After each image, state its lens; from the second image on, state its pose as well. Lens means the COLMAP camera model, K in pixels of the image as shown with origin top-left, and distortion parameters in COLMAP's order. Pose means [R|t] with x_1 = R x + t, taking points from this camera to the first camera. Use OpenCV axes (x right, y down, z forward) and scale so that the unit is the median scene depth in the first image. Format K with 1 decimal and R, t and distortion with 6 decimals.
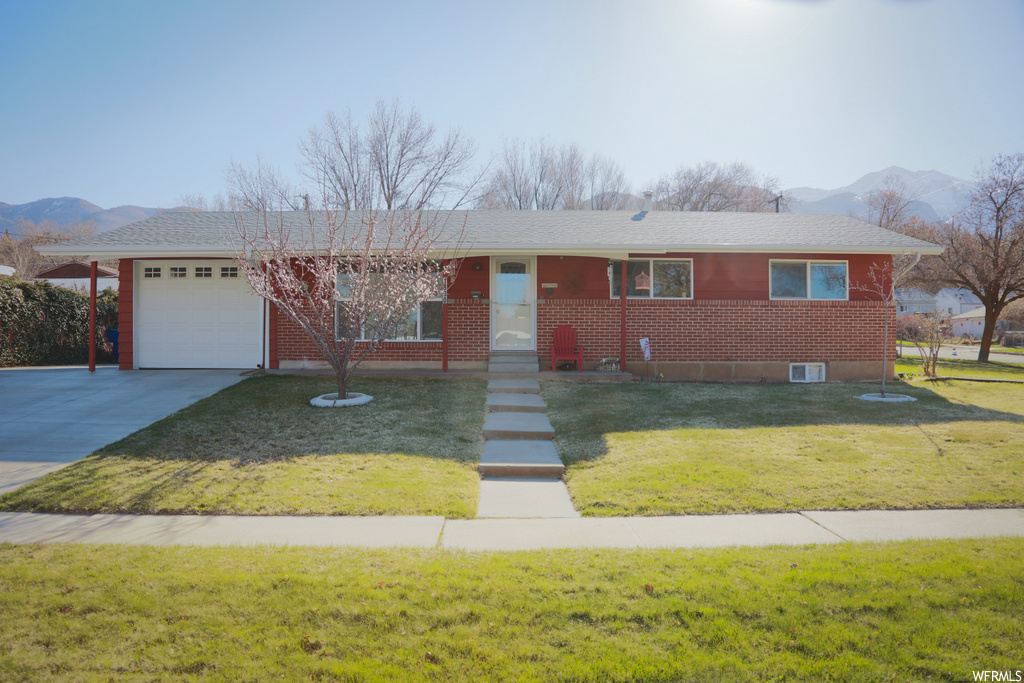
lens RADIAL K [[736.5, 0, 512.0], [0, 736.5, 341.5], [0, 0, 1]] dist [-0.106659, 0.000301]
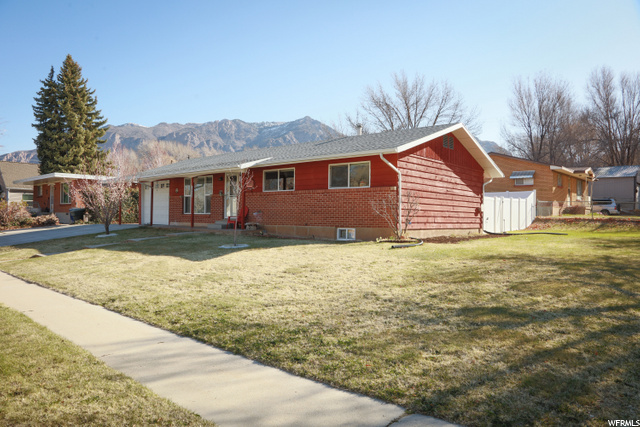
lens RADIAL K [[460.3, 0, 320.0], [0, 460.3, 213.5], [0, 0, 1]] dist [-0.106659, 0.000301]
pose [[0.719938, 0.003457, -0.694030, 1.067907], [0.001293, 0.999979, 0.006323, -0.008360], [0.694037, -0.005449, 0.719918, 0.234757]]
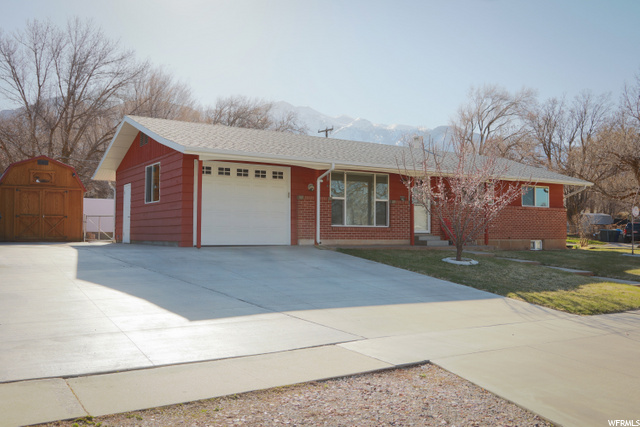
lens RADIAL K [[560.8, 0, 320.0], [0, 560.8, 213.5], [0, 0, 1]] dist [-0.001322, -0.000375]
pose [[0.863941, 0.025630, 0.502940, -0.827030], [-0.018652, 0.999647, -0.018904, -0.001656], [-0.503247, 0.006951, 0.864115, 0.010315]]
